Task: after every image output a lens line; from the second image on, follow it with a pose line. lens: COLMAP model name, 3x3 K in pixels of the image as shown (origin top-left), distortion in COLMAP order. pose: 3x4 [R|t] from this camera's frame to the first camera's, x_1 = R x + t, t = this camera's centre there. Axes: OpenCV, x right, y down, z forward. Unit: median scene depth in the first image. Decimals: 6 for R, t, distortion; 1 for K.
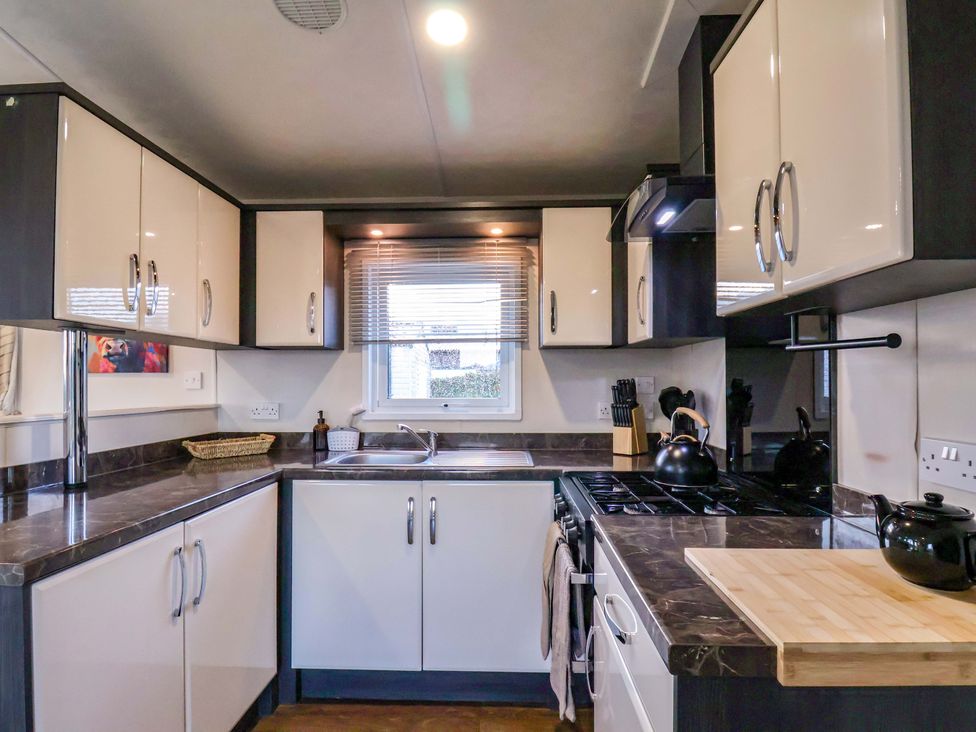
lens RADIAL K [[513.3, 0, 491.5], [0, 513.3, 378.1], [0, 0, 1]] dist [0.004150, -0.012044]
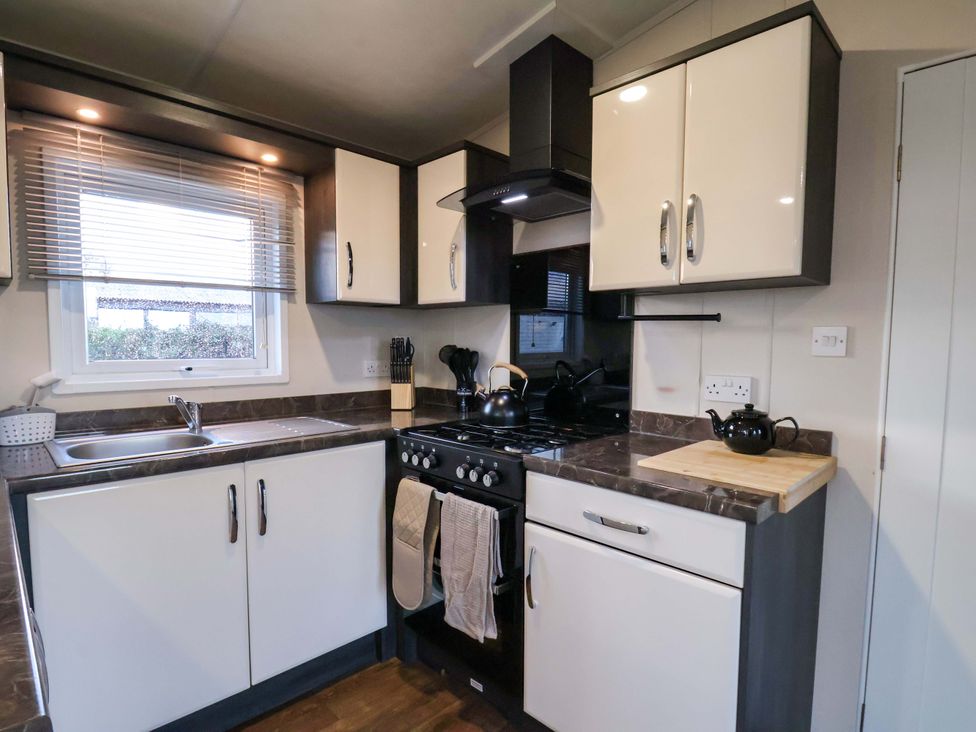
lens RADIAL K [[513.3, 0, 493.3], [0, 513.3, 377.2], [0, 0, 1]] dist [0.004150, -0.012044]
pose [[0.684628, -0.043647, 0.727585, -0.389002], [-0.013430, 0.997281, 0.072463, 0.004345], [-0.728769, -0.059381, 0.682180, 0.154841]]
